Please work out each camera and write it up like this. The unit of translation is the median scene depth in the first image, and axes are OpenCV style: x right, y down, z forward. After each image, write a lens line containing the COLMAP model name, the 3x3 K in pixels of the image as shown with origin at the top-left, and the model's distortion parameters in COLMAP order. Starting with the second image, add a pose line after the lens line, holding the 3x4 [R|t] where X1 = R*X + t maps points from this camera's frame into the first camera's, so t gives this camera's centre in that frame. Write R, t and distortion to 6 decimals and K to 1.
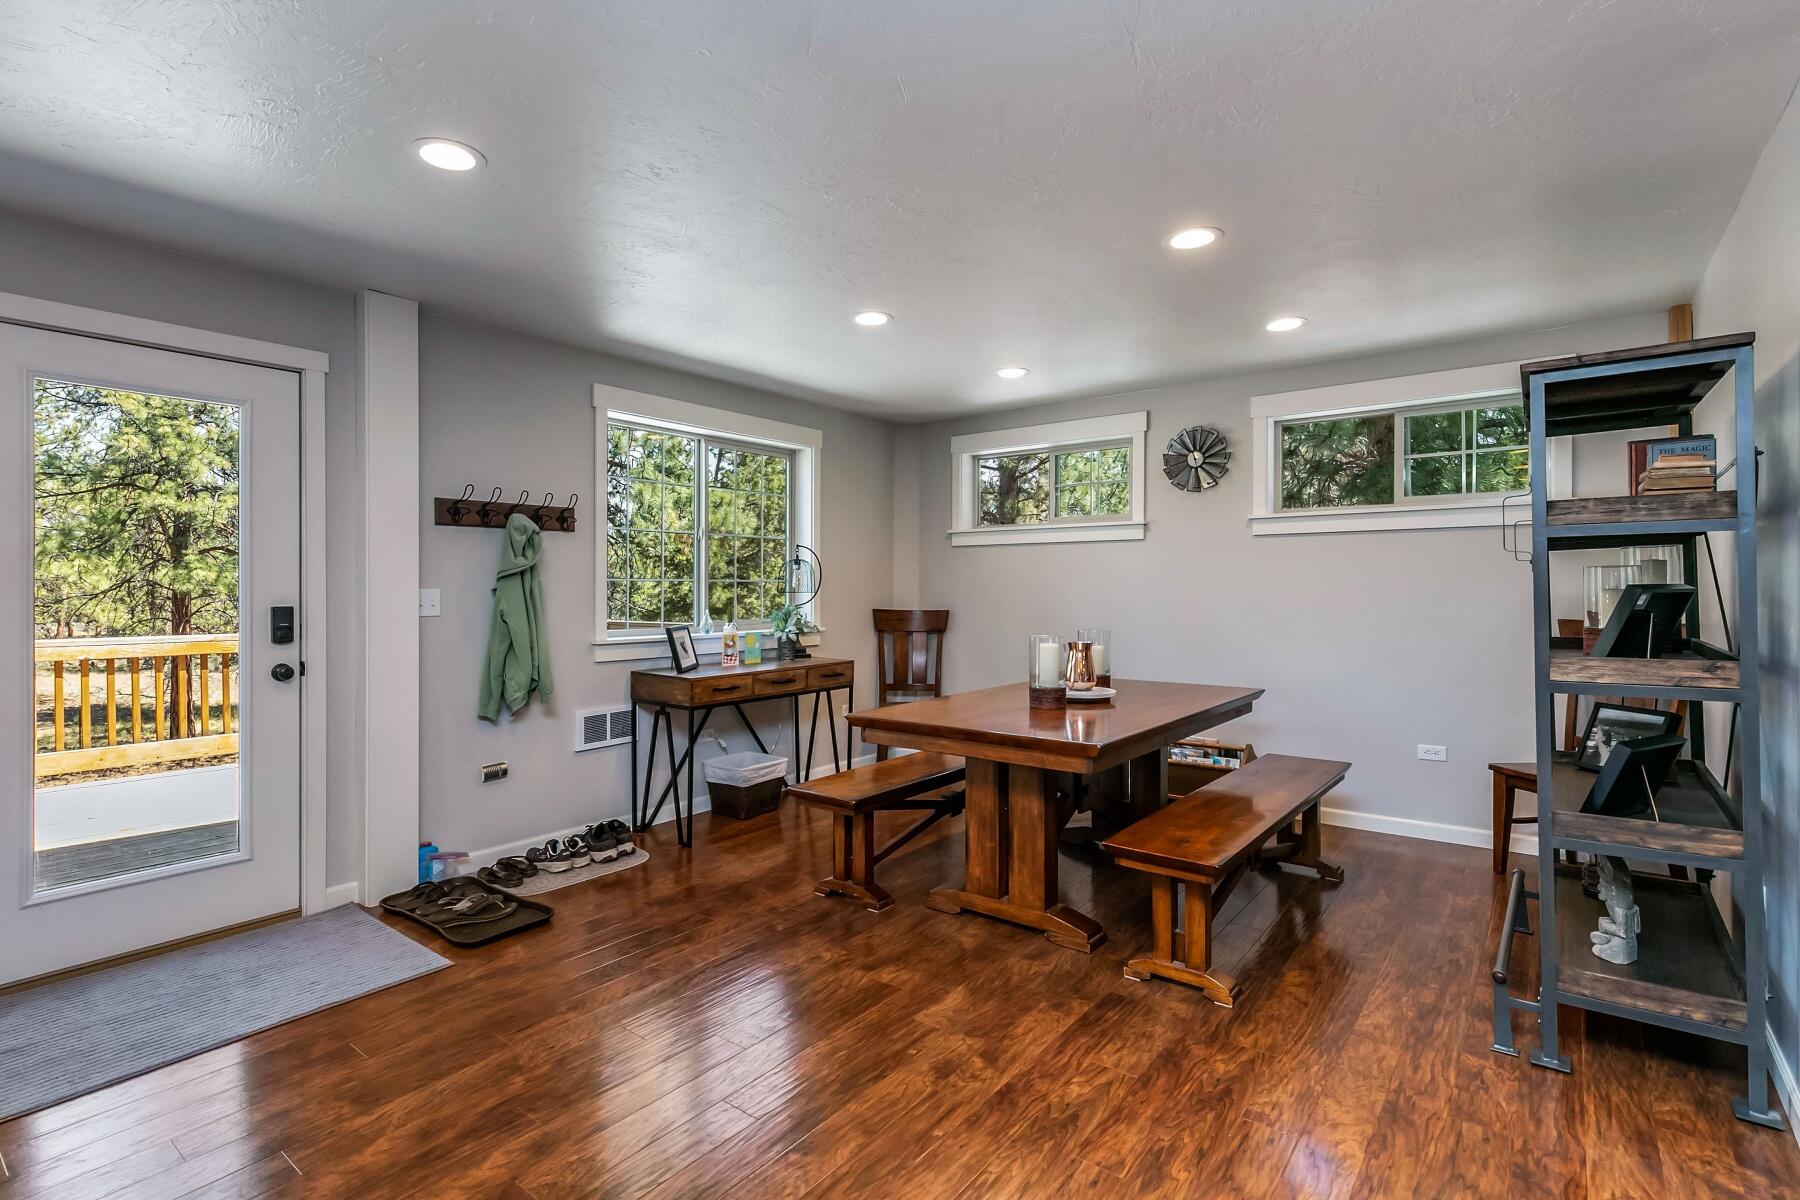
lens RADIAL K [[851.6, 0, 895.4], [0, 851.6, 590.3], [0, 0, 1]] dist [-0.000451, -0.000439]
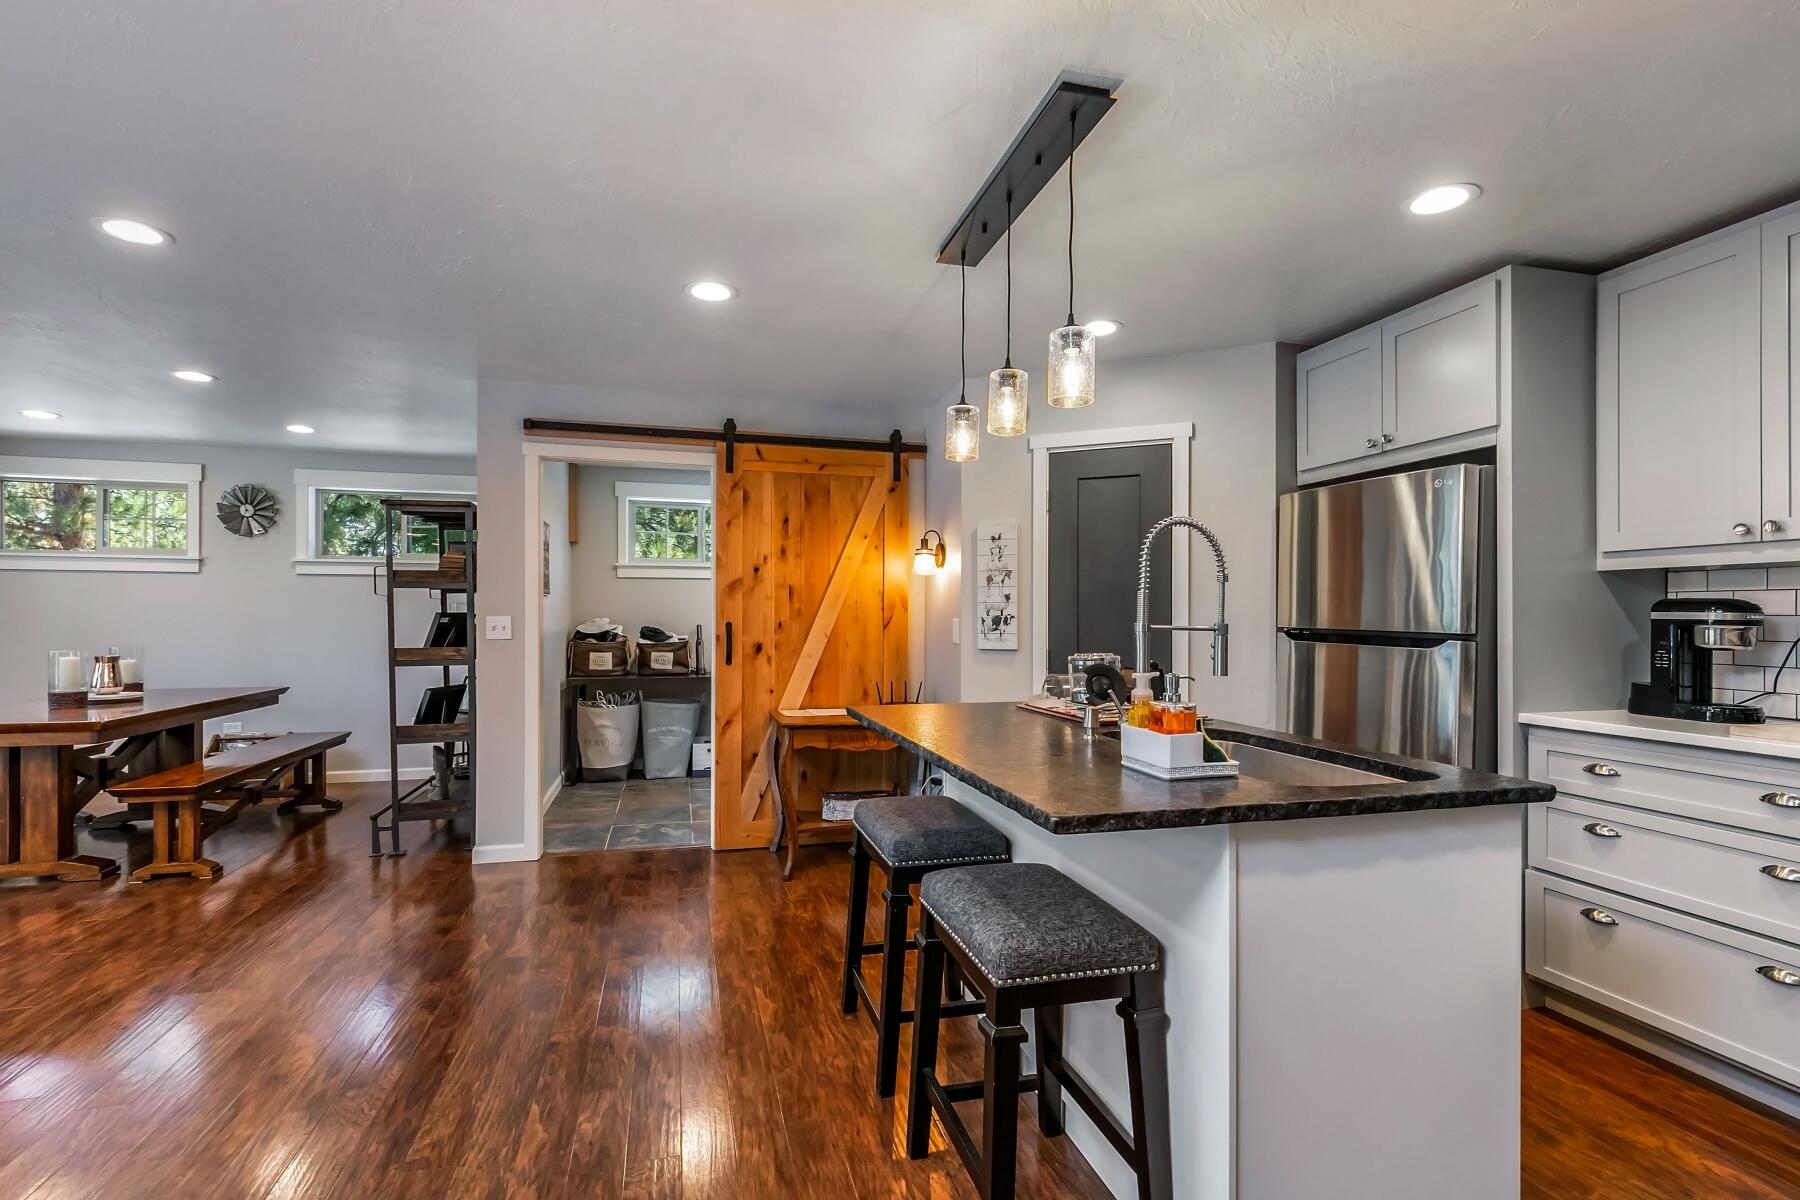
lens RADIAL K [[851.6, 0, 893.2], [0, 851.6, 615.8], [0, 0, 1]] dist [-0.000451, -0.000439]
pose [[0.629246, 0.002792, 0.777201, -0.027541], [0.000705, 0.999991, -0.004163, 0.007975], [-0.777206, 0.003167, 0.629238, -0.679297]]
